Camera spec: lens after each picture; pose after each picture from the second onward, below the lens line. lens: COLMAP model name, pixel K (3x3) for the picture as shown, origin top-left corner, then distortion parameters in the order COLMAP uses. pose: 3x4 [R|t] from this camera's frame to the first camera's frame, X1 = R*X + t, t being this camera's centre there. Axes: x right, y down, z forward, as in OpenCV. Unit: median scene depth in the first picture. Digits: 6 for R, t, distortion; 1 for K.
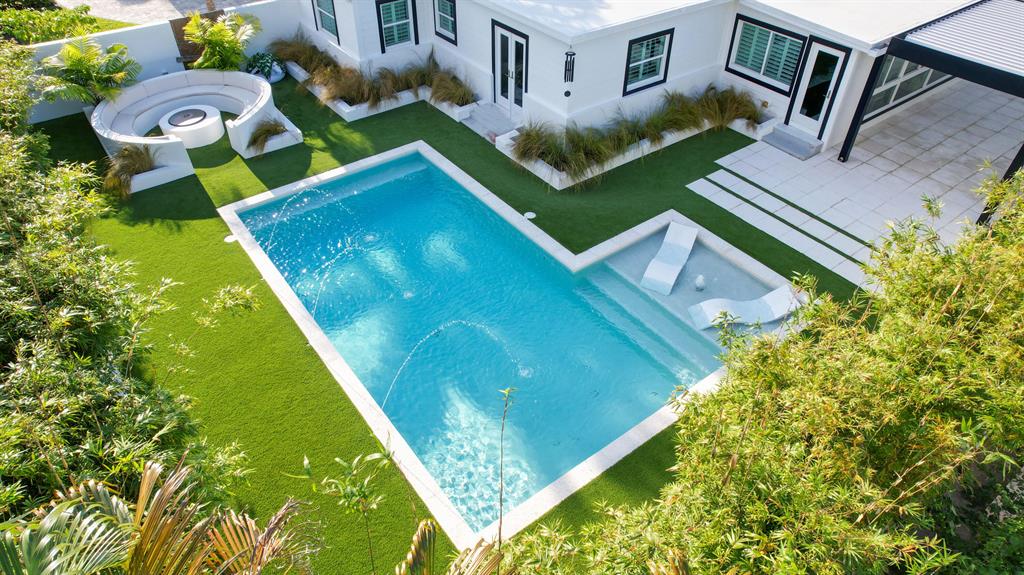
lens RADIAL K [[645.4, 0, 510.7], [0, 645.4, 286.7], [0, 0, 1]] dist [-0.027458, 0.001012]
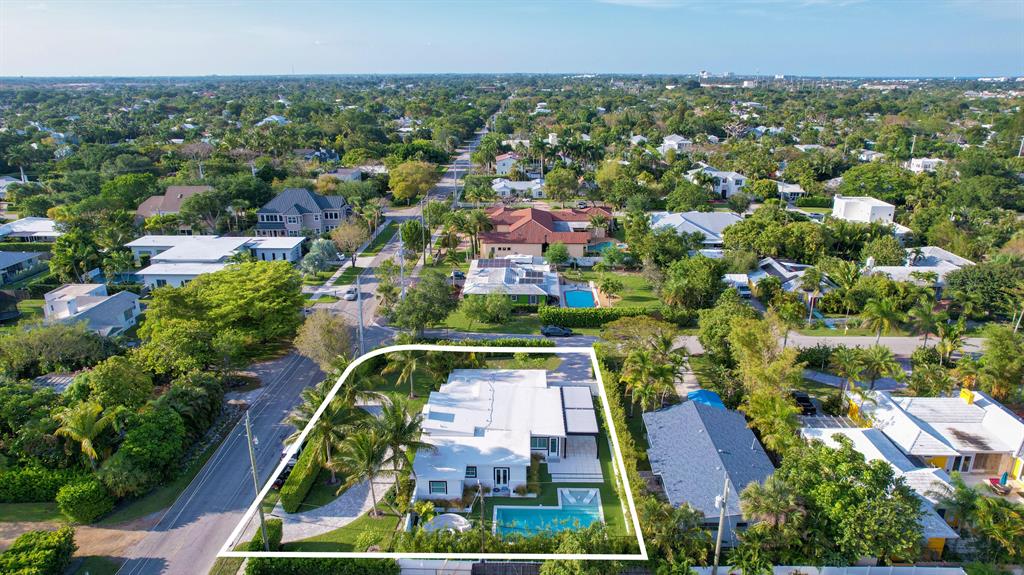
lens RADIAL K [[645.4, 0, 510.1], [0, 645.4, 289.0], [0, 0, 1]] dist [-0.027458, 0.001012]
pose [[0.620006, -0.252567, 0.742834, -2.634505], [0.519742, 0.841458, -0.147703, -0.718187], [-0.587759, 0.477659, 0.652978, -2.130935]]
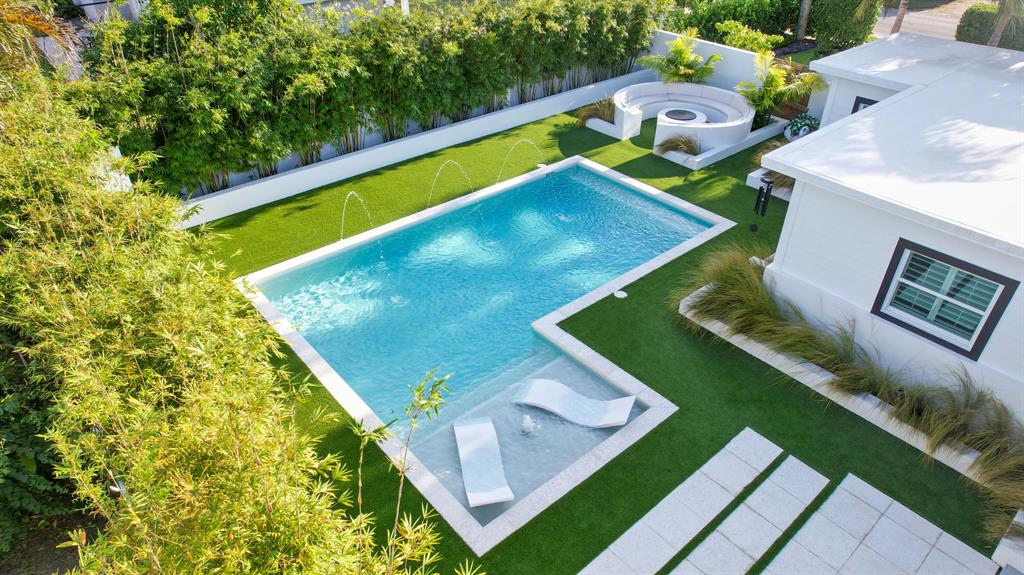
lens RADIAL K [[645.4, 0, 511.1], [0, 645.4, 286.4], [0, 0, 1]] dist [-0.027458, 0.001012]
pose [[0.069261, 0.559648, -0.825831, 0.698752], [-0.657169, 0.648415, 0.384301, -0.334705], [0.750554, 0.516094, 0.412693, 0.459604]]
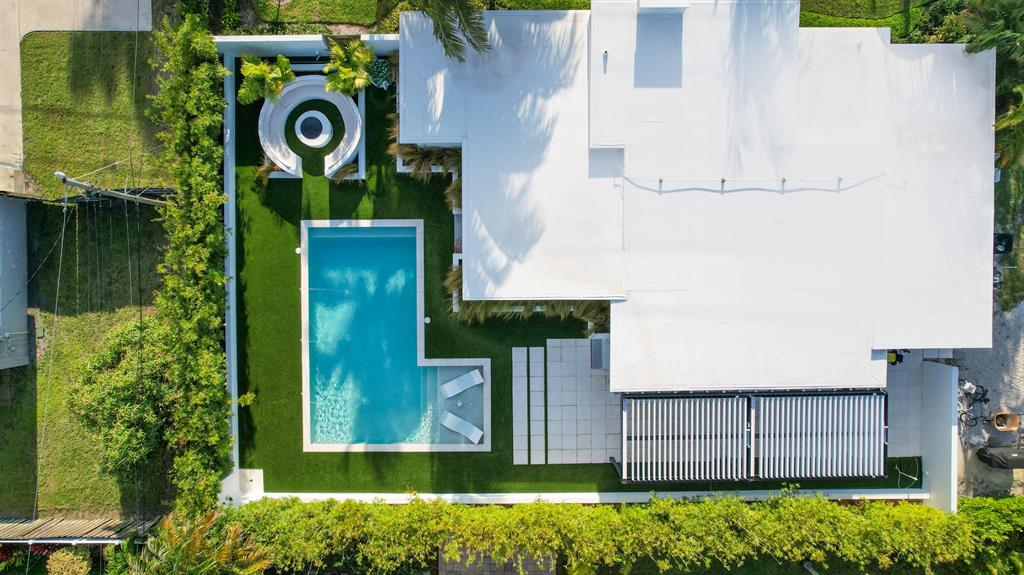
lens RADIAL K [[645.4, 0, 516.0], [0, 645.4, 285.6], [0, 0, 1]] dist [-0.027458, 0.001012]
pose [[0.802444, 0.596716, 0.003537, 0.161962], [-0.397532, 0.530149, 0.748940, -1.596452], [0.445030, -0.602389, 0.662629, -0.110830]]
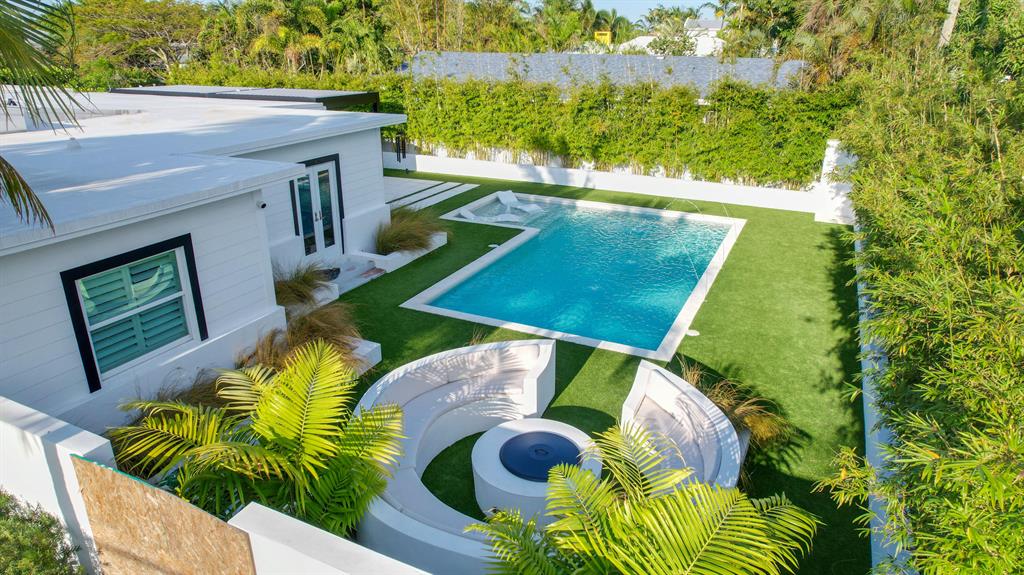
lens RADIAL K [[645.4, 0, 510.7], [0, 645.4, 287.6], [0, 0, 1]] dist [-0.027458, 0.001012]
pose [[-0.468124, -0.327307, 0.820811, -0.882252], [0.567526, 0.600623, 0.563175, -0.643297], [-0.677329, 0.729467, -0.095411, 1.047812]]
